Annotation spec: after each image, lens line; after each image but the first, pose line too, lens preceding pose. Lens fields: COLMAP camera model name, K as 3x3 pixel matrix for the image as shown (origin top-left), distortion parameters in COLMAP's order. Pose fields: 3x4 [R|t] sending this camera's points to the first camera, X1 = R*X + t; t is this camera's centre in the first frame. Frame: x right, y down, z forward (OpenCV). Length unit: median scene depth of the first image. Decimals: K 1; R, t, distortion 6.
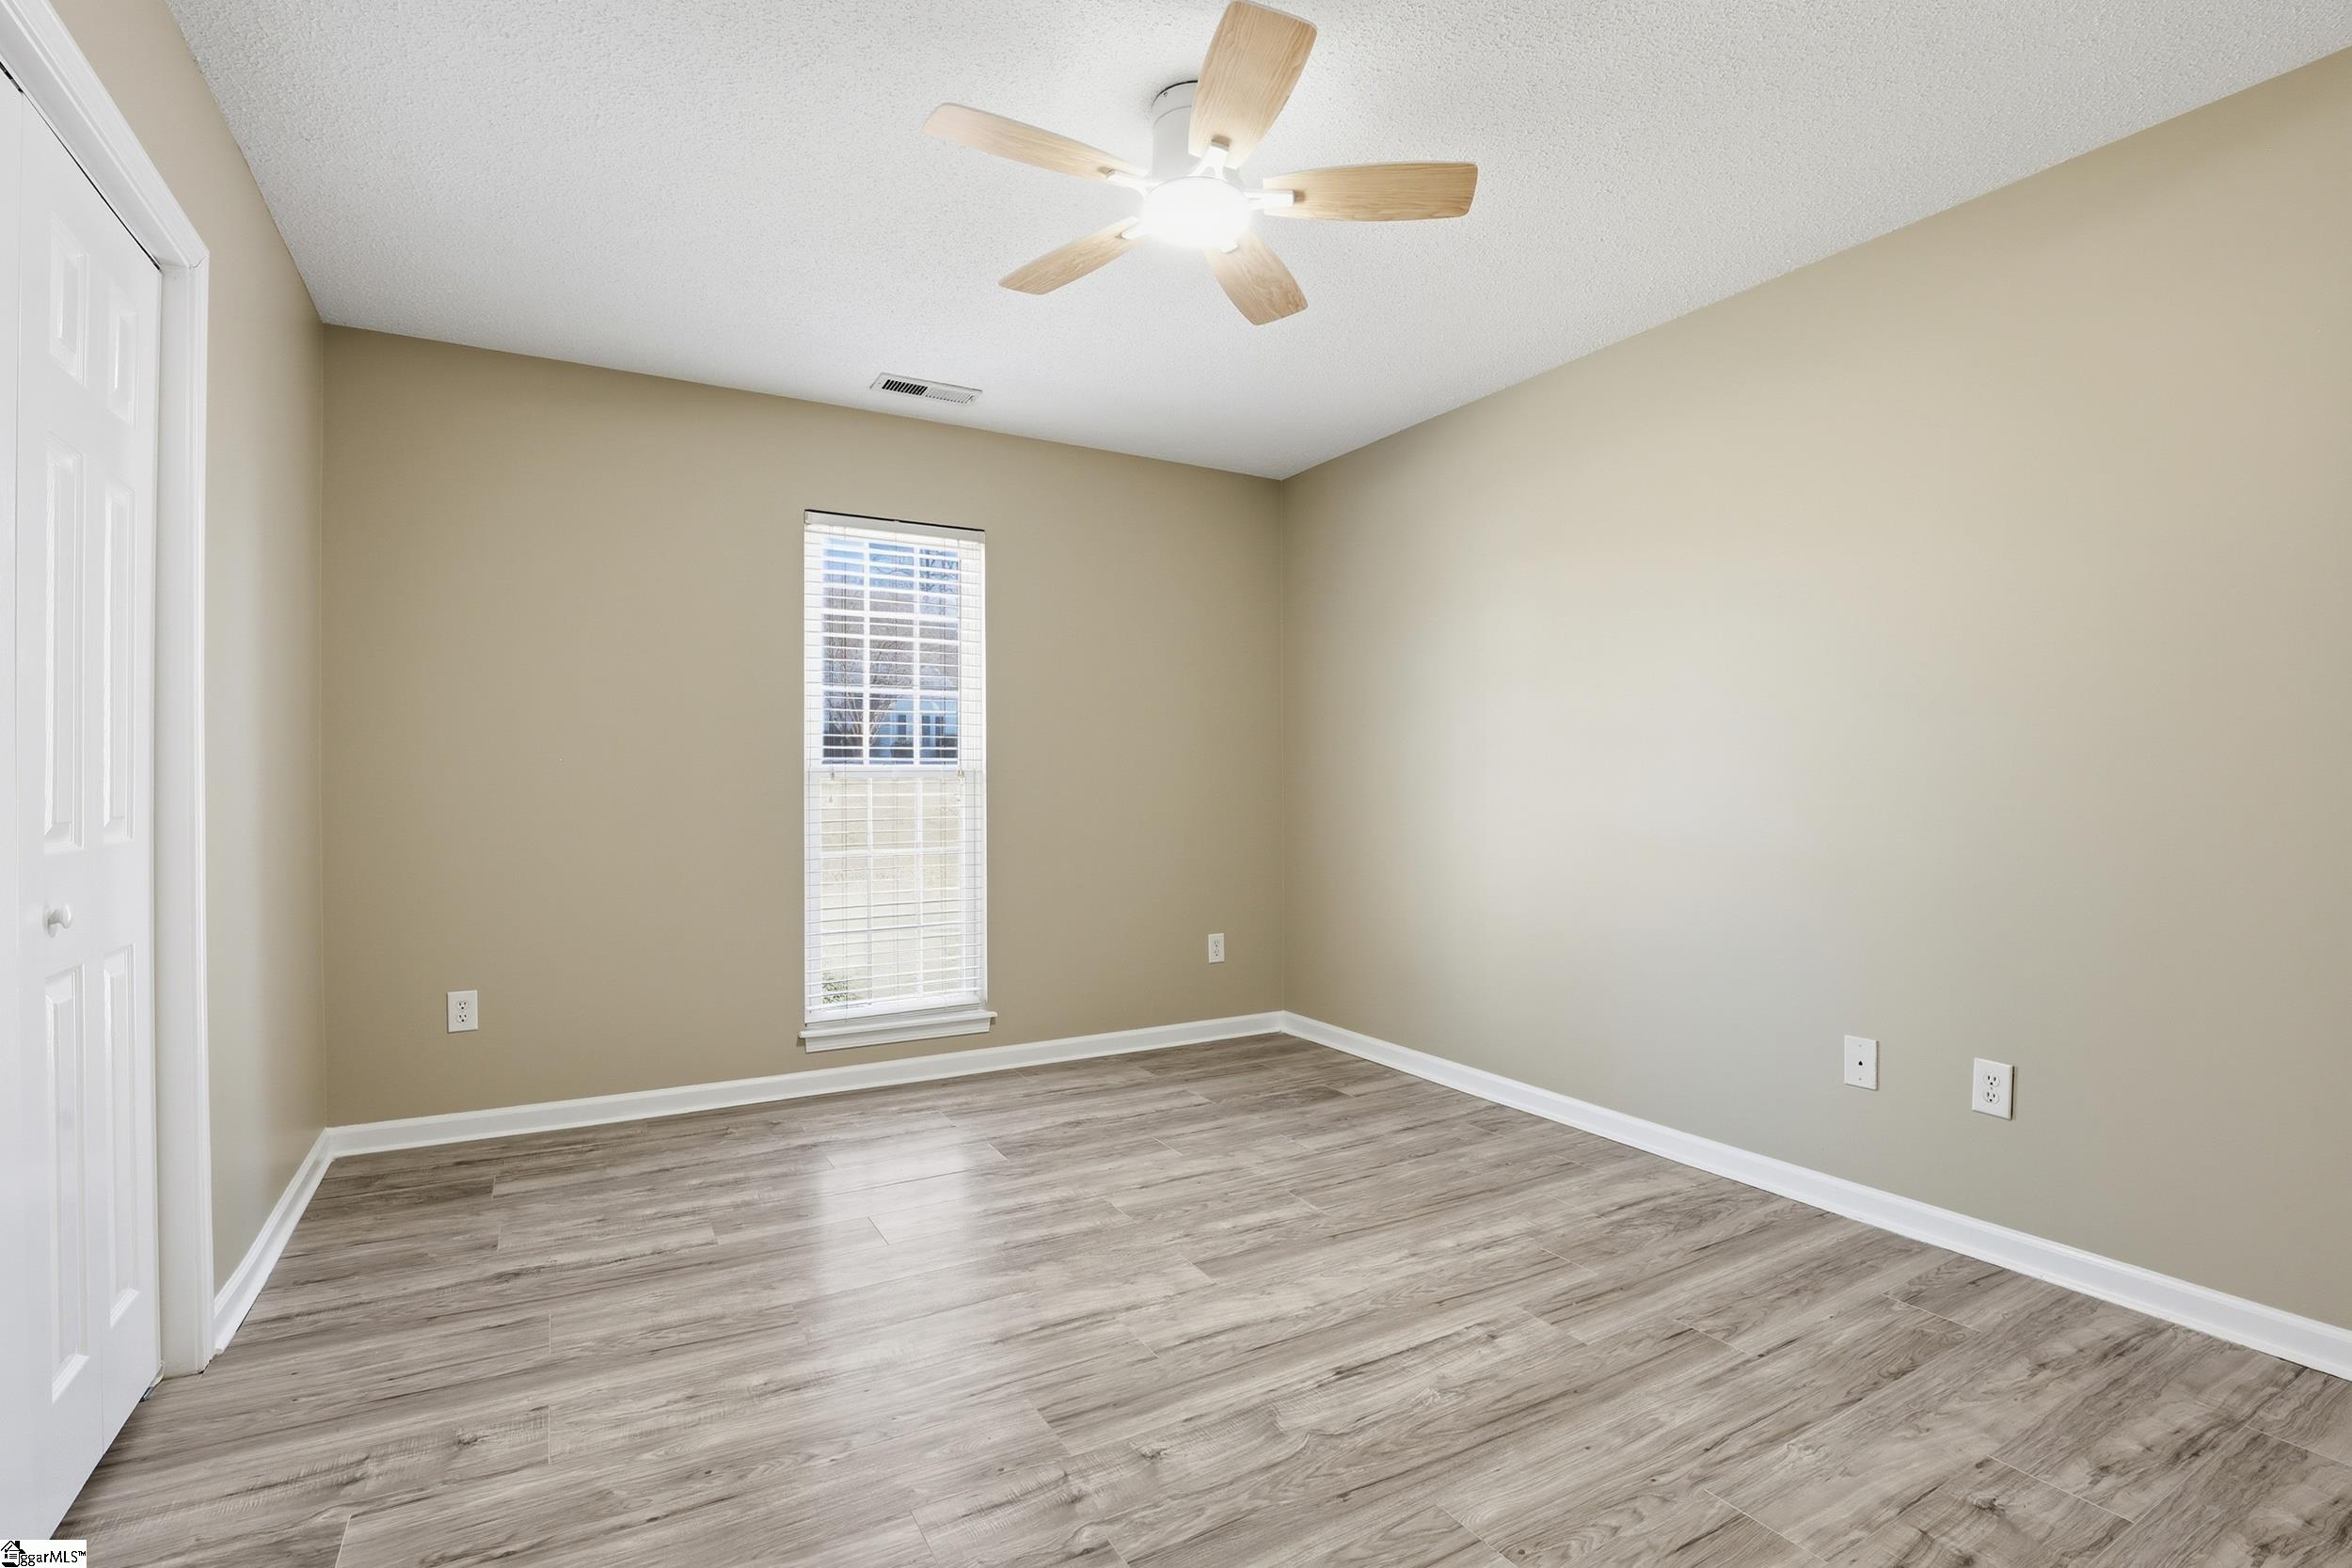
lens RADIAL K [[1088.4, 0, 1181.2], [0, 1088.4, 781.8], [0, 0, 1]] dist [-0.022548, -0.000313]
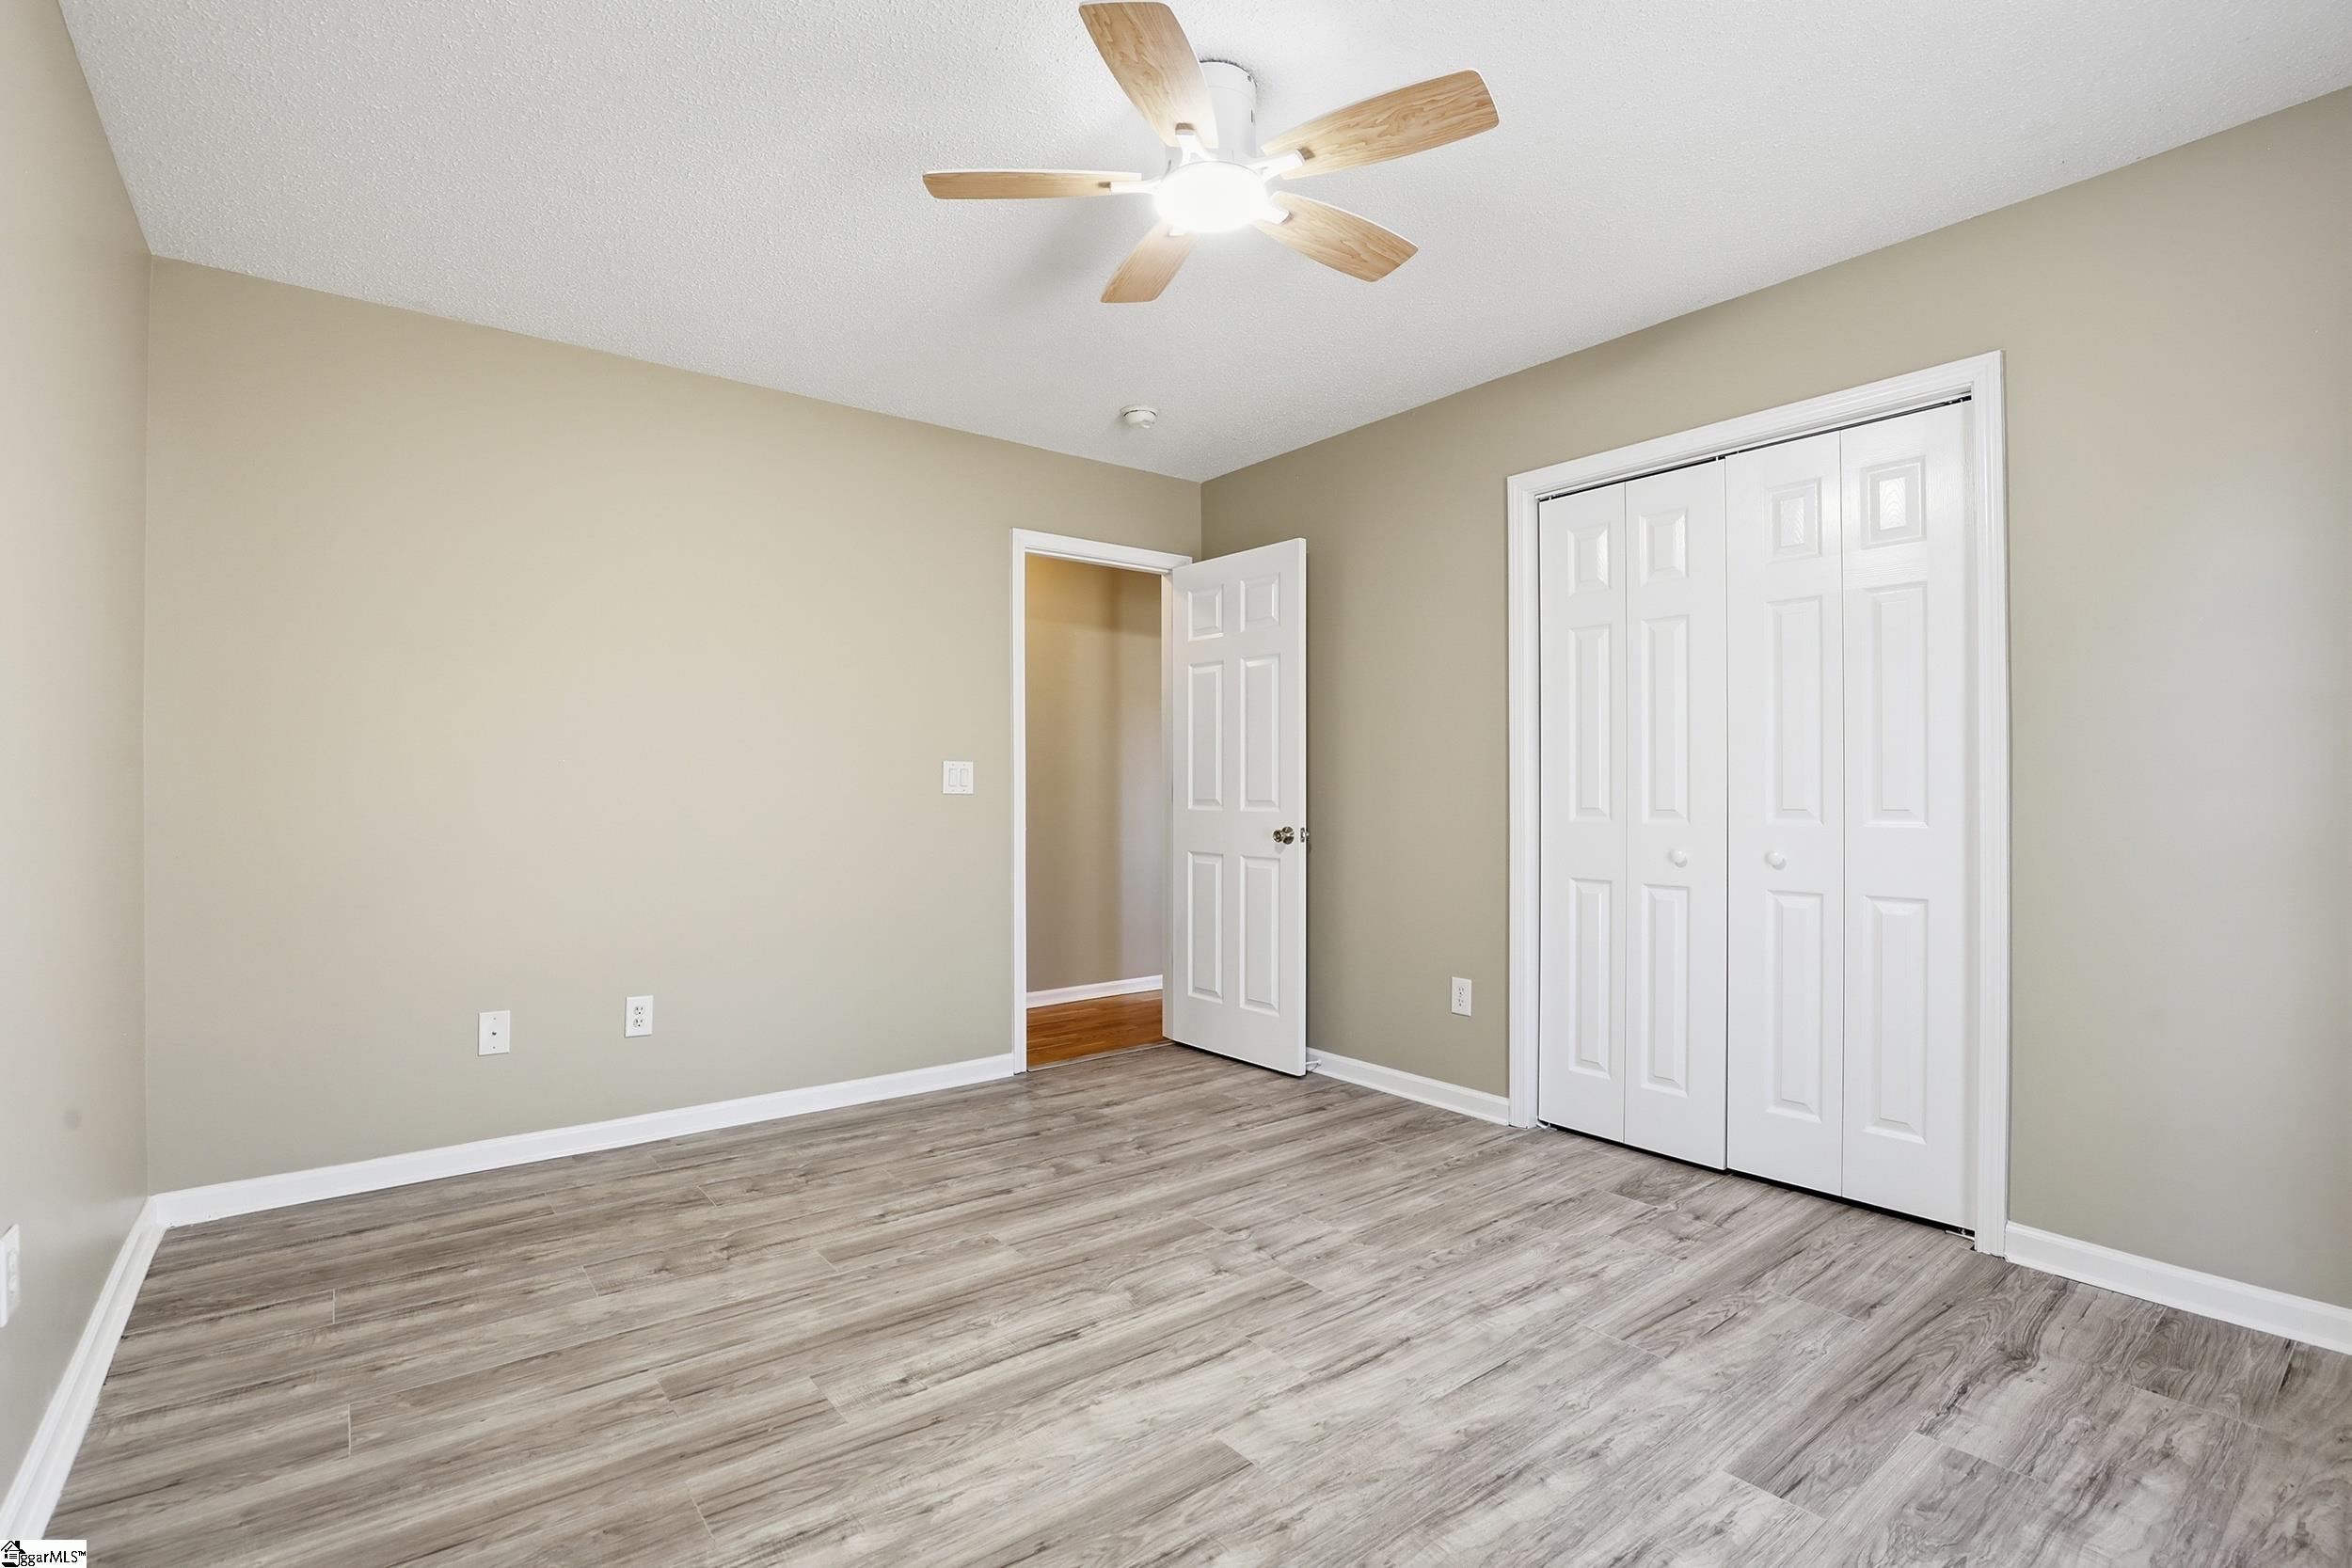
lens RADIAL K [[1088.4, 0, 1171.1], [0, 1088.4, 796.0], [0, 0, 1]] dist [-0.022548, -0.000313]
pose [[-0.991202, 0.003951, -0.132297, 0.183607], [0.003724, 0.999991, 0.001958, 0.005073], [0.132303, 0.001448, -0.991208, 1.995030]]
